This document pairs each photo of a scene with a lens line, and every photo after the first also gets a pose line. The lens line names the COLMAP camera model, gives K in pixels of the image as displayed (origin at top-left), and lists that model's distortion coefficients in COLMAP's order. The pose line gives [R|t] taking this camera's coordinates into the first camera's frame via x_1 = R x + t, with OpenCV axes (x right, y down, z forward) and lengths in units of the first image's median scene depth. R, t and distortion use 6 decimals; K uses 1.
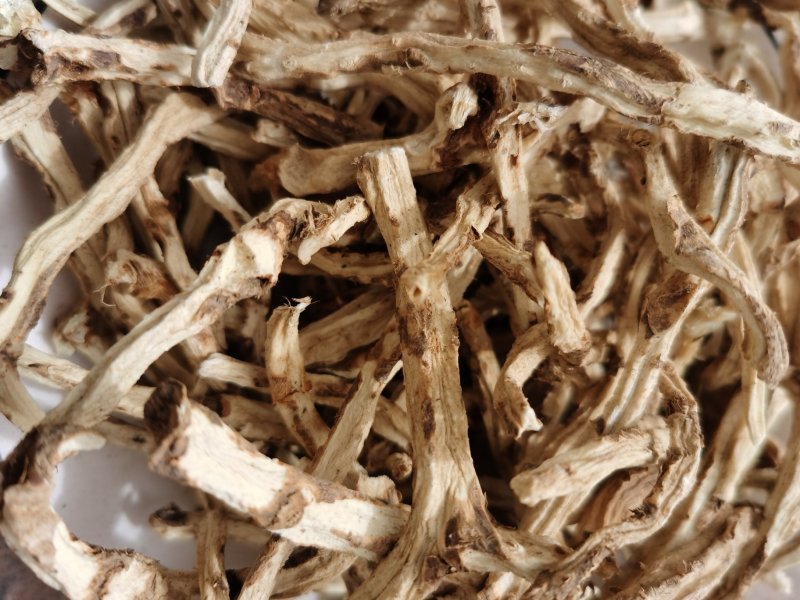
lens RADIAL K [[670.1, 0, 400.0], [0, 670.1, 300.0], [0, 0, 1]] dist [-0.040310, 0.008979]
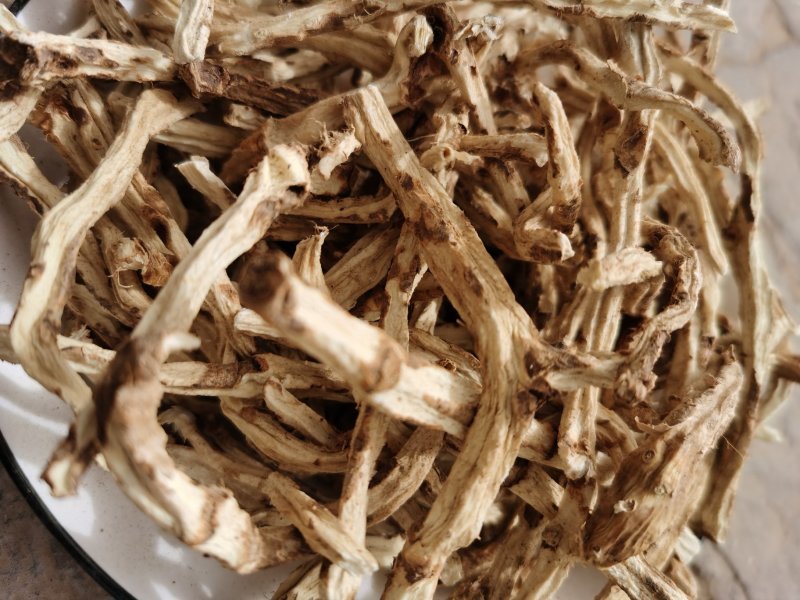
lens RADIAL K [[670.1, 0, 400.0], [0, 670.1, 300.0], [0, 0, 1]] dist [-0.040310, 0.008979]
pose [[0.947730, -0.227502, 0.223719, -0.297386], [0.267394, 0.948857, -0.167843, 0.325684], [-0.174093, 0.218891, 0.960093, -0.024326]]
